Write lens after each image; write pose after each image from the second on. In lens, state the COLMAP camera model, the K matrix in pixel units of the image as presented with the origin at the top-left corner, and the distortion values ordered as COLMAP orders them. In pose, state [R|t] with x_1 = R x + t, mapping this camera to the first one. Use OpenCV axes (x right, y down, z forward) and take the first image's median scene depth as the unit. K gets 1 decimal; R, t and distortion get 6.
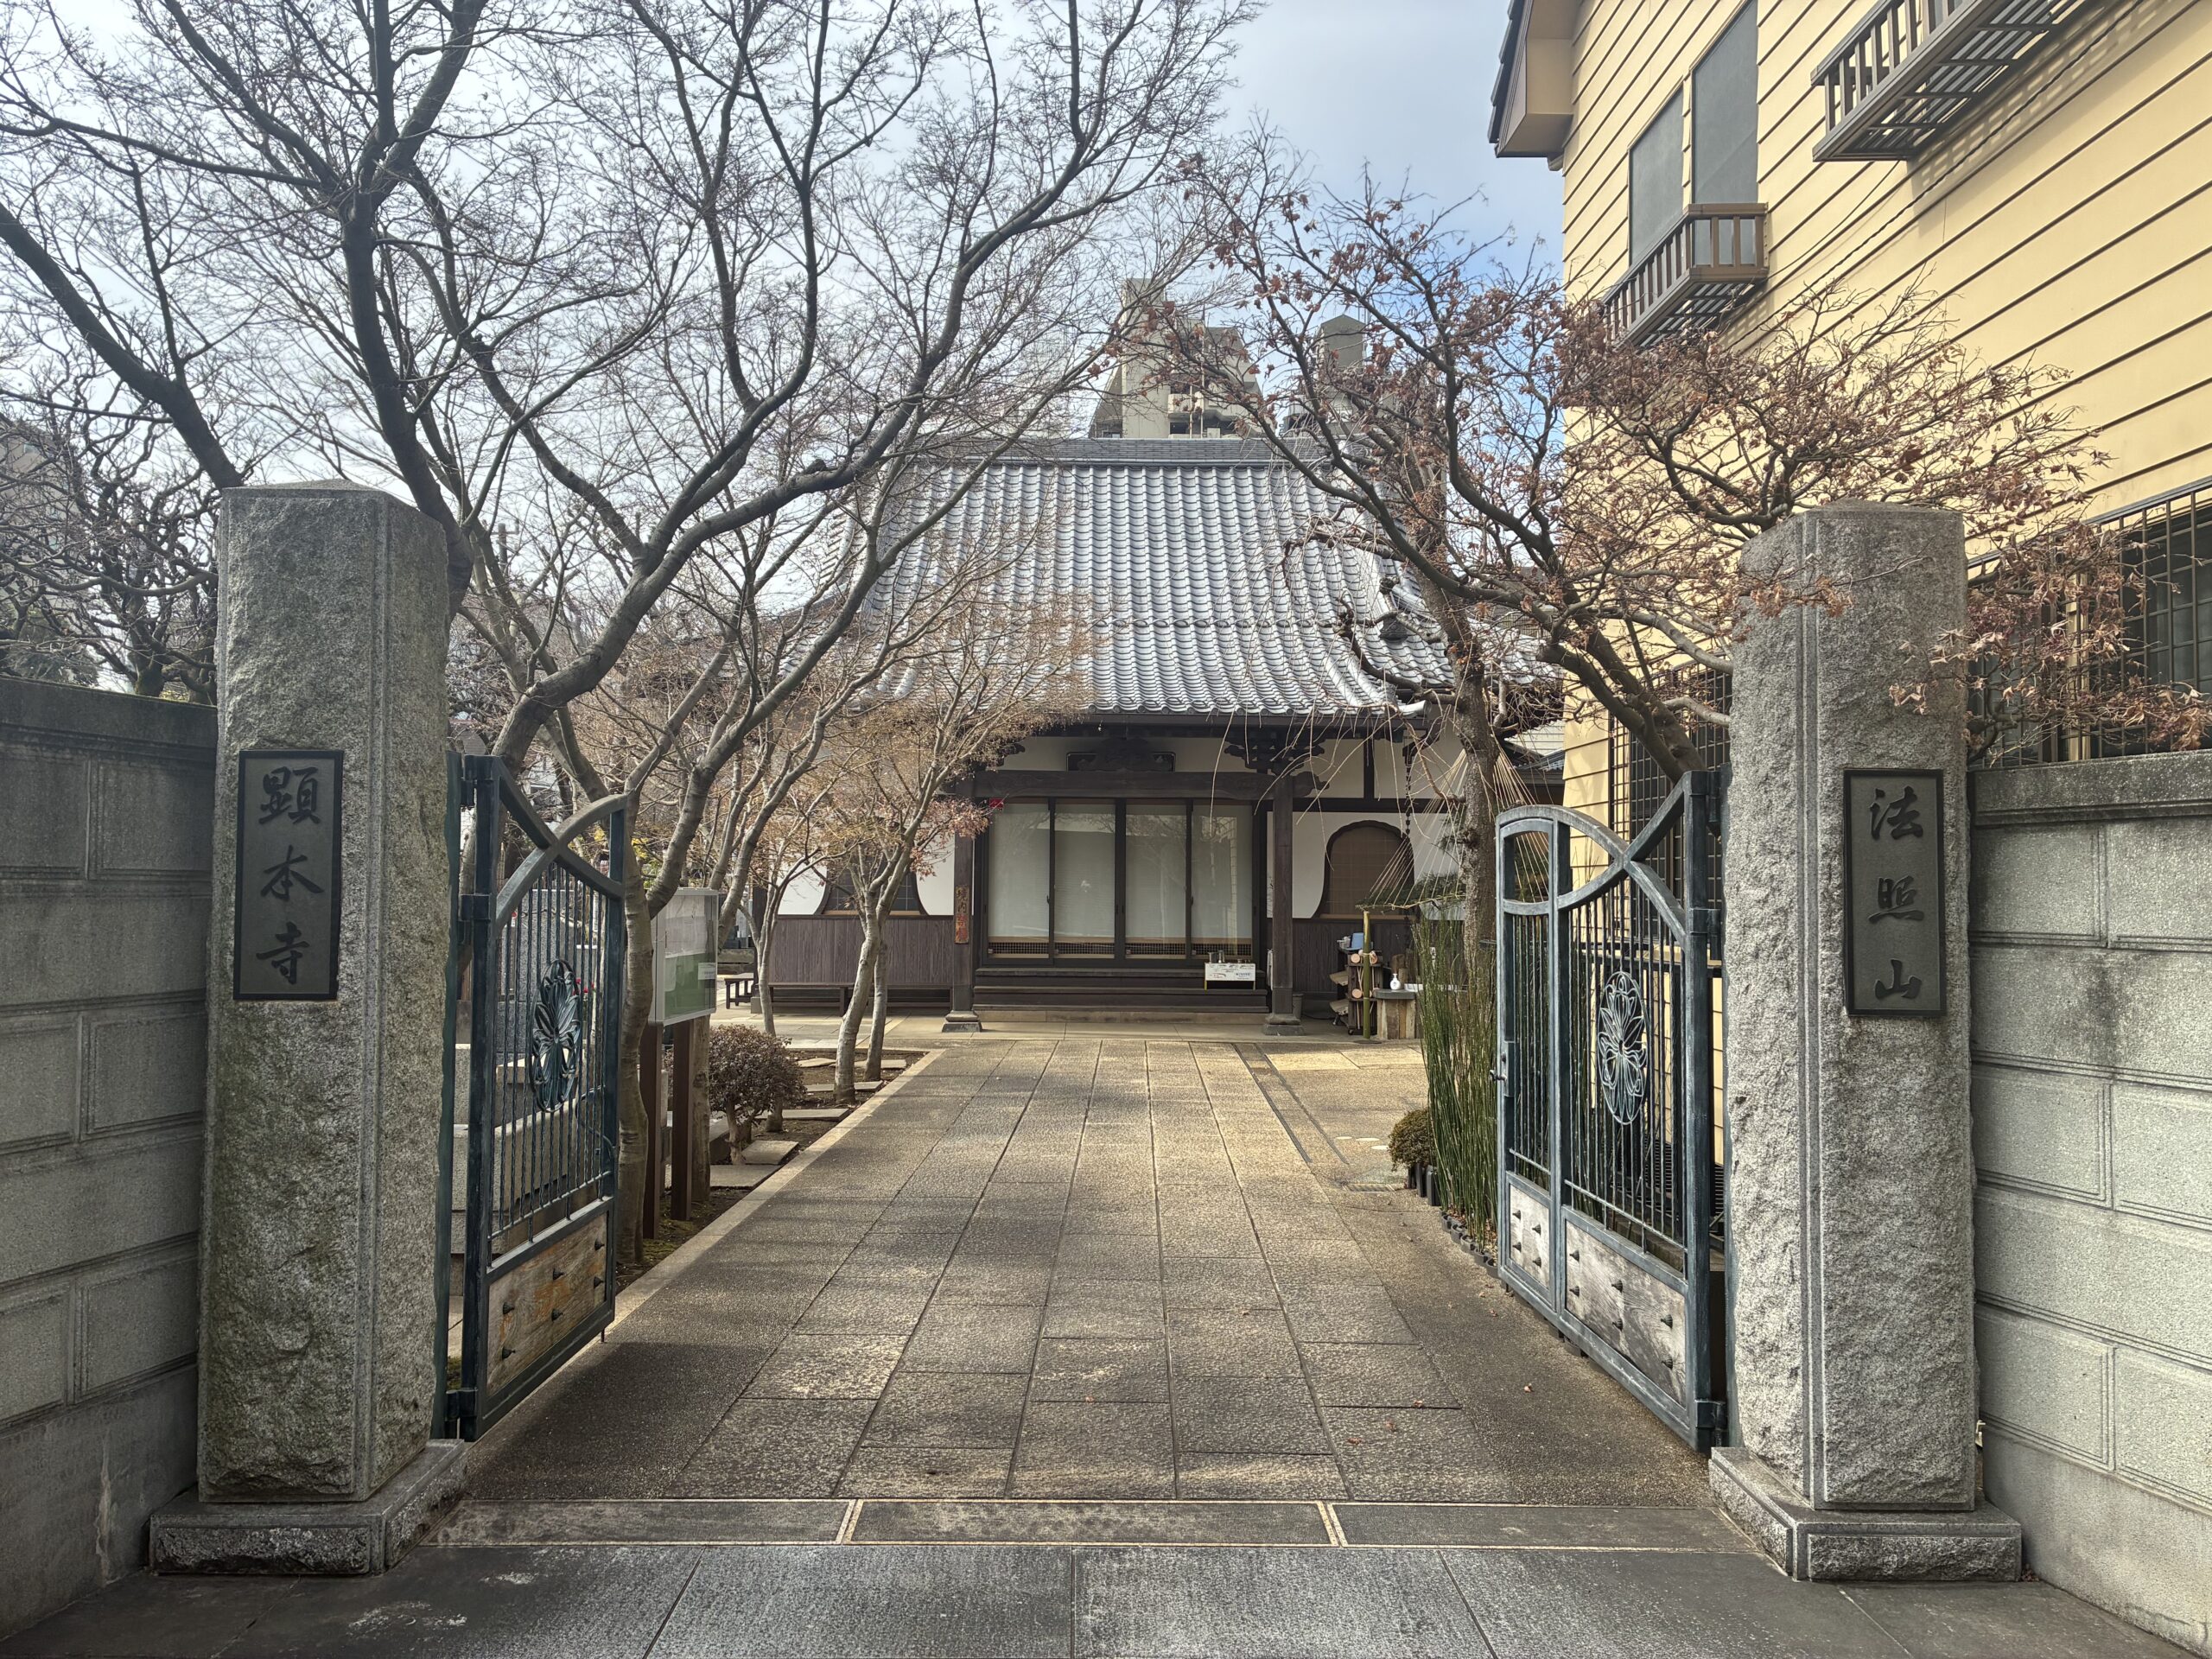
lens RADIAL K [[1690.9, 0, 1106.1], [0, 1690.9, 823.8], [0, 0, 1]] dist [0.051746, -0.056442]
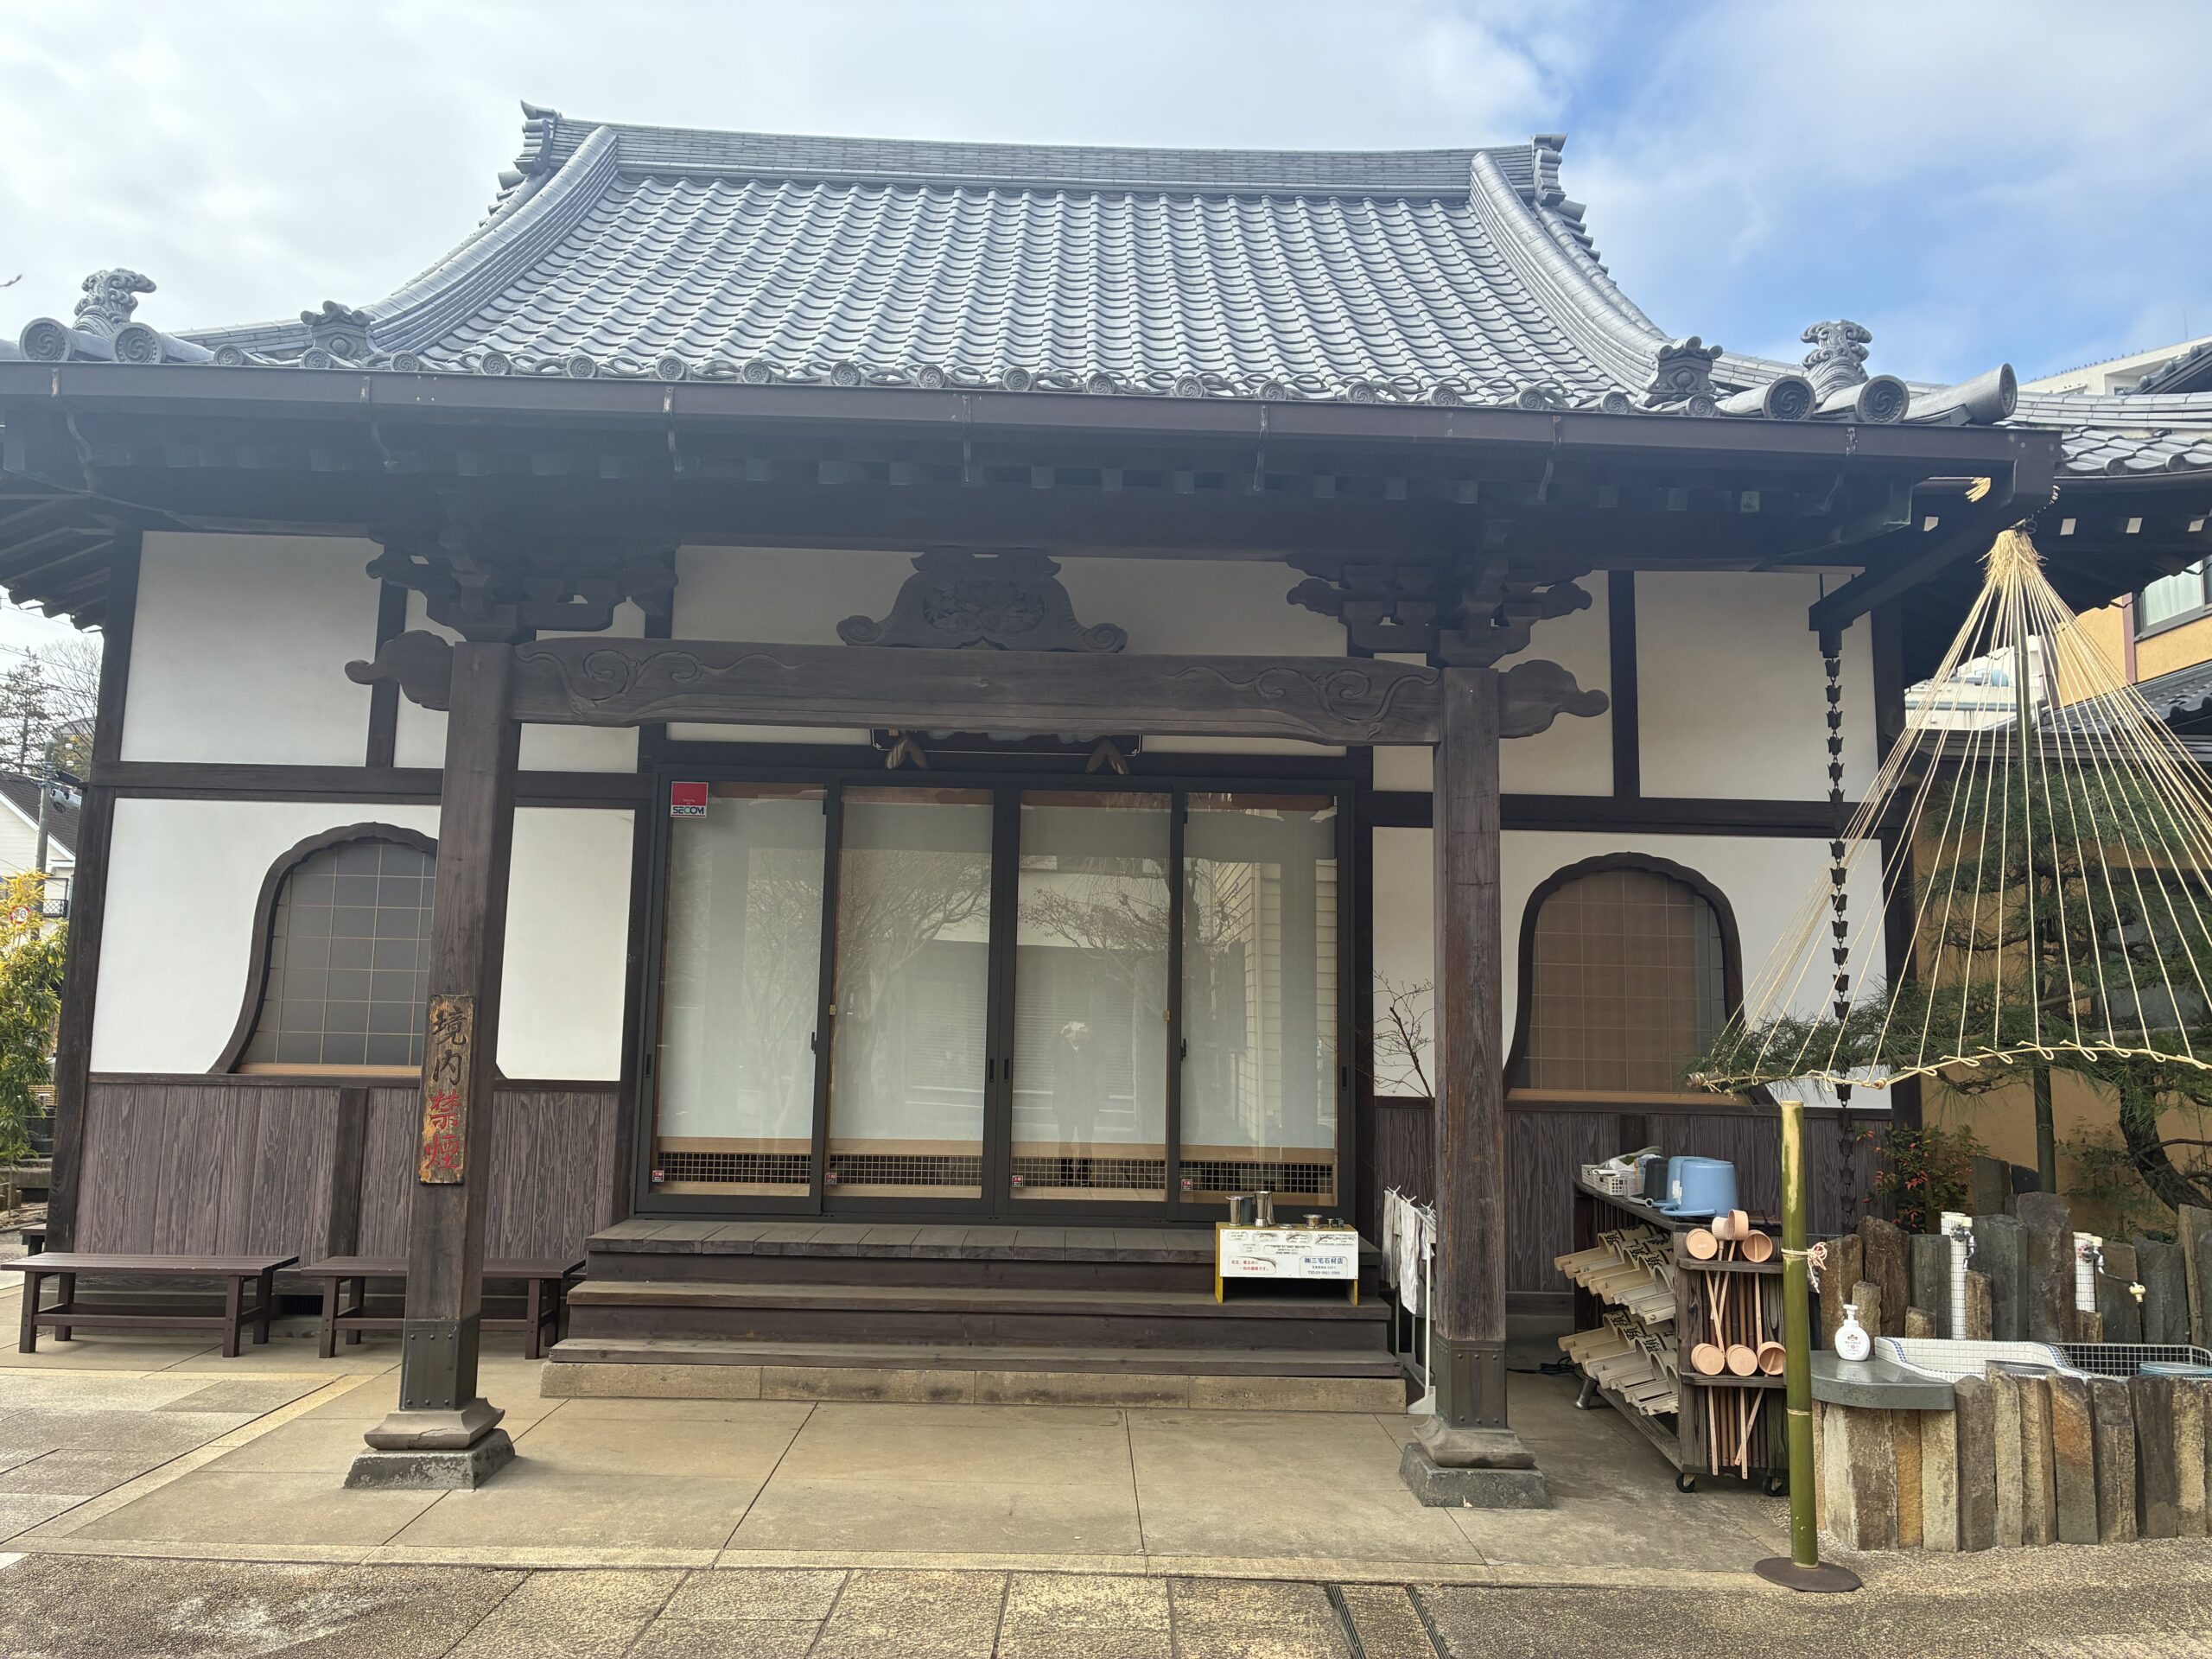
lens RADIAL K [[1690.9, 0, 1106.1], [0, 1690.9, 823.8], [0, 0, 1]] dist [0.051746, -0.056442]
pose [[0.999918, 0.011759, 0.005141, 0.030517], [-0.011296, 0.996545, -0.082286, 0.026020], [-0.006090, 0.082221, 0.996595, 0.609135]]
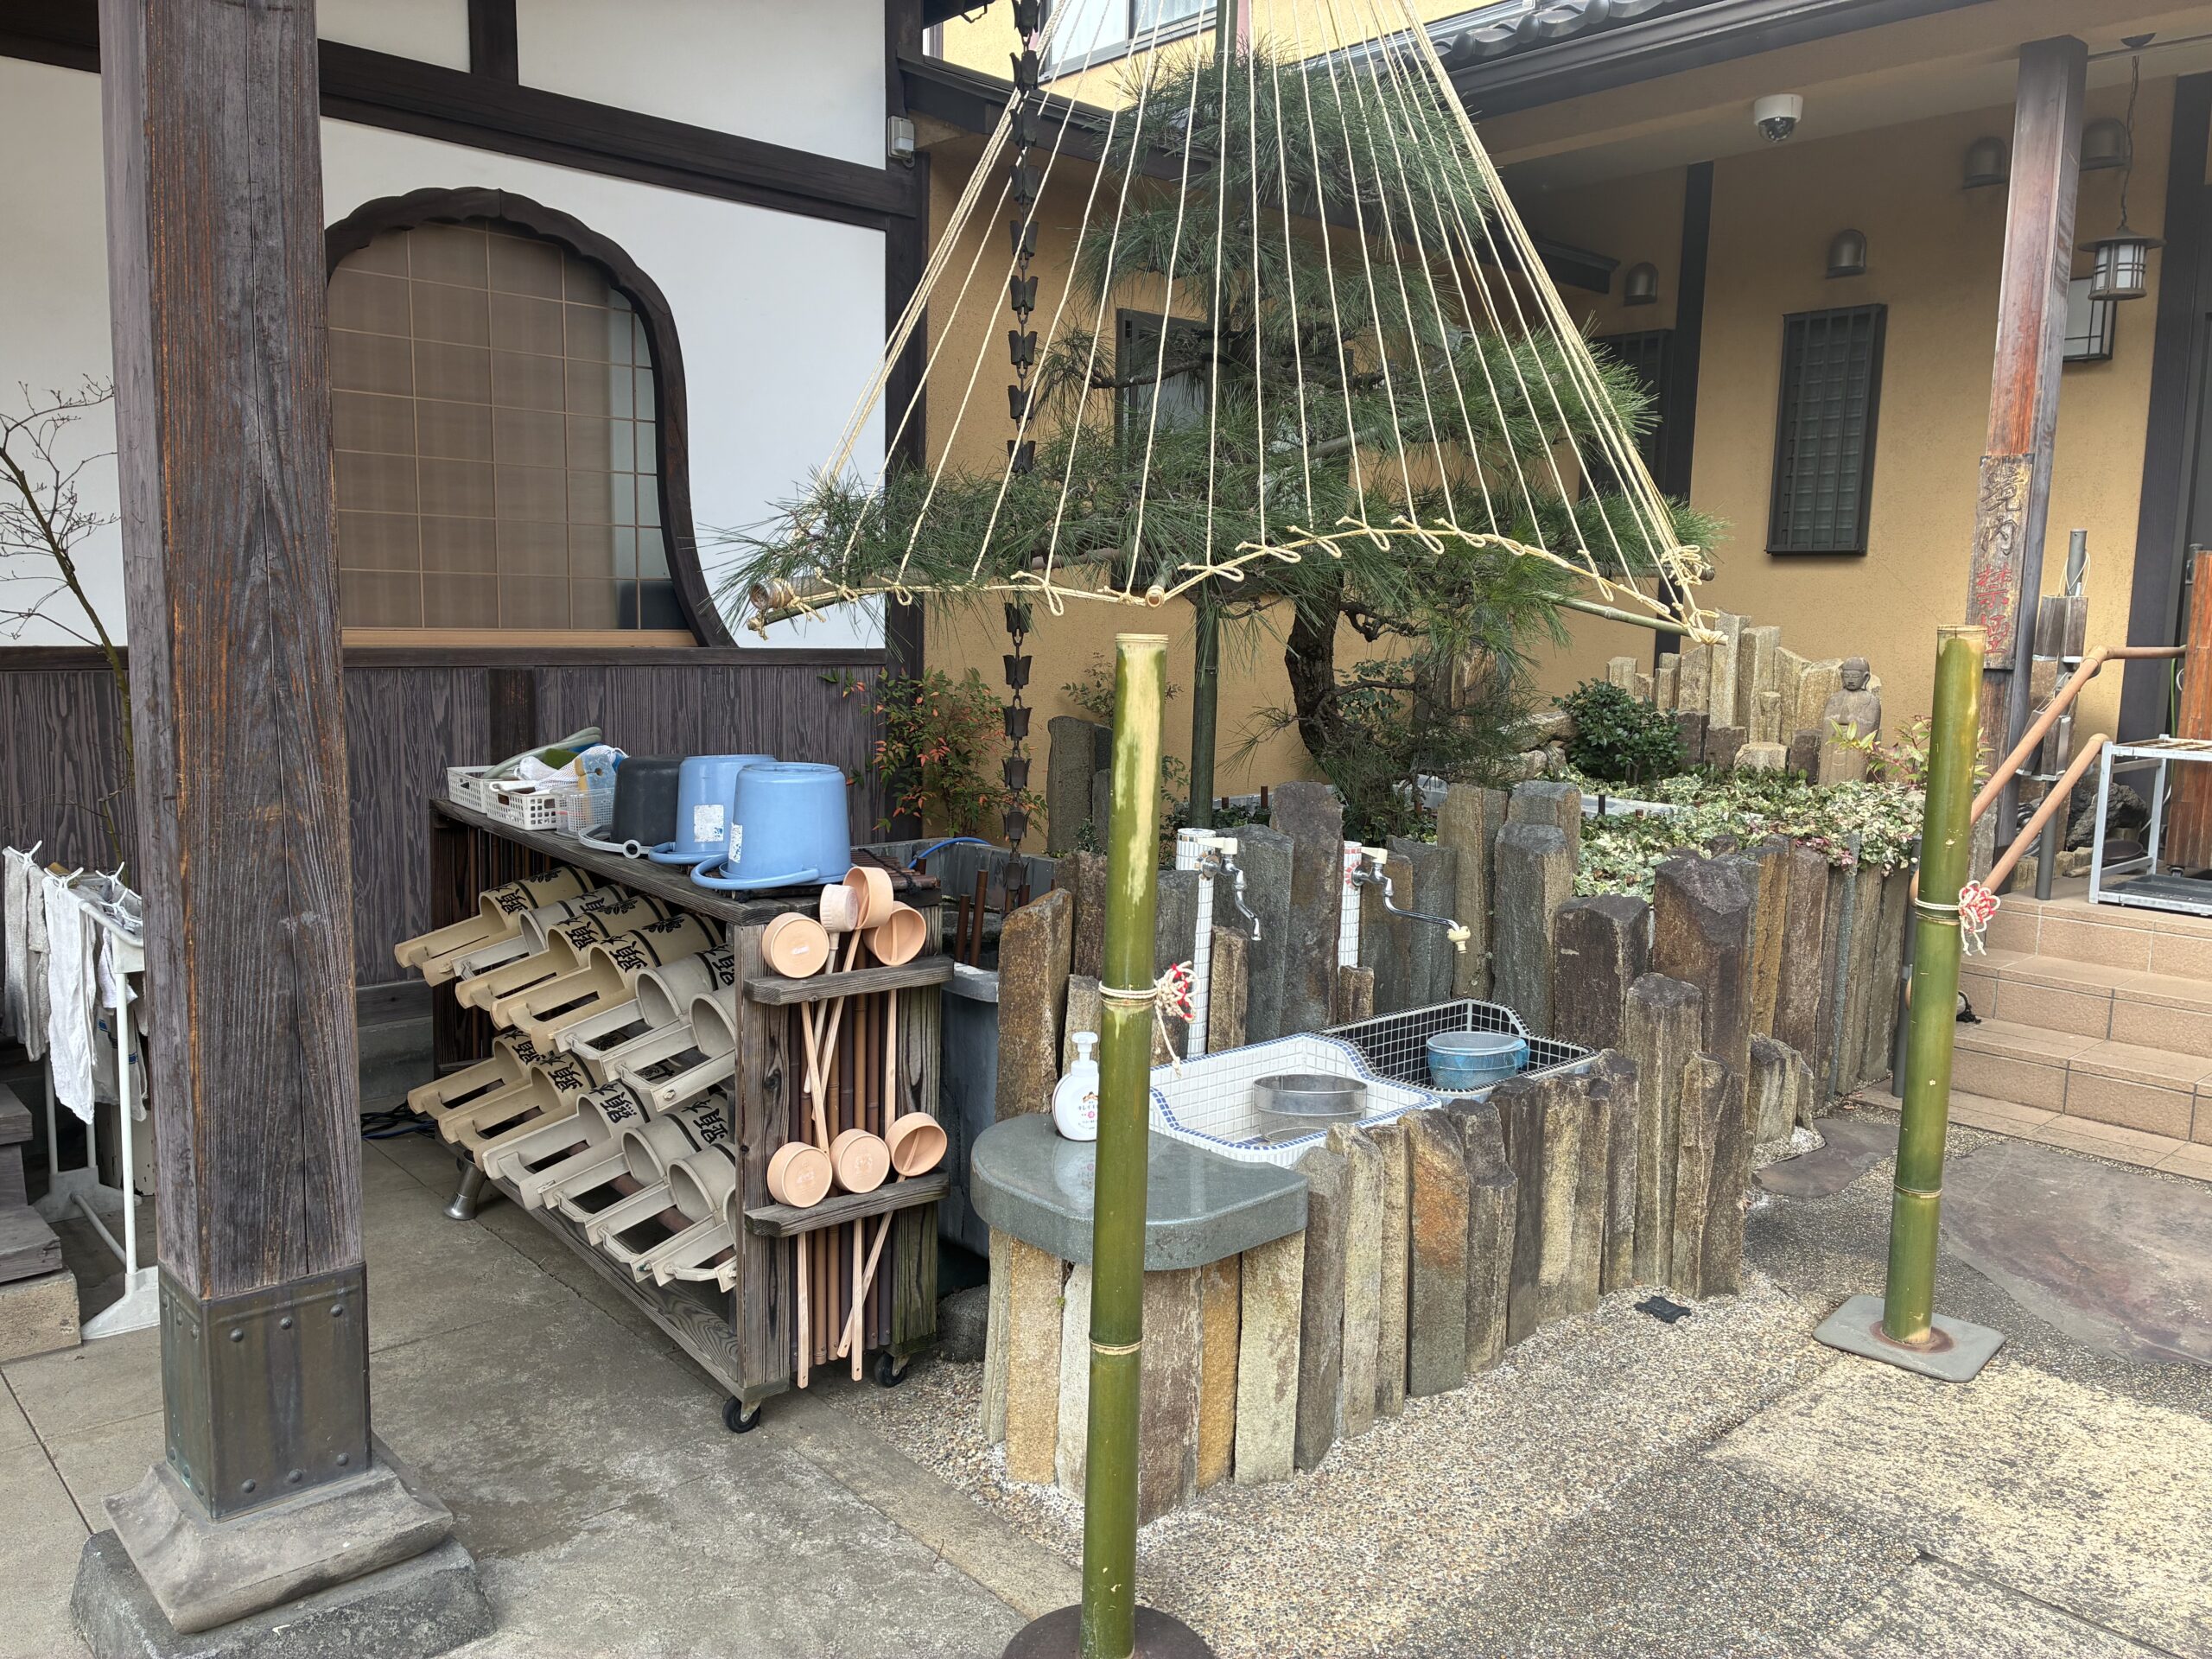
lens RADIAL K [[1690.9, 0, 1106.1], [0, 1690.9, 823.8], [0, 0, 1]] dist [0.051746, -0.056442]
pose [[0.749660, -0.078932, 0.657100, 0.064701], [-0.039782, 0.985693, 0.163788, 0.039685], [-0.660627, -0.148926, 0.735794, 0.786884]]
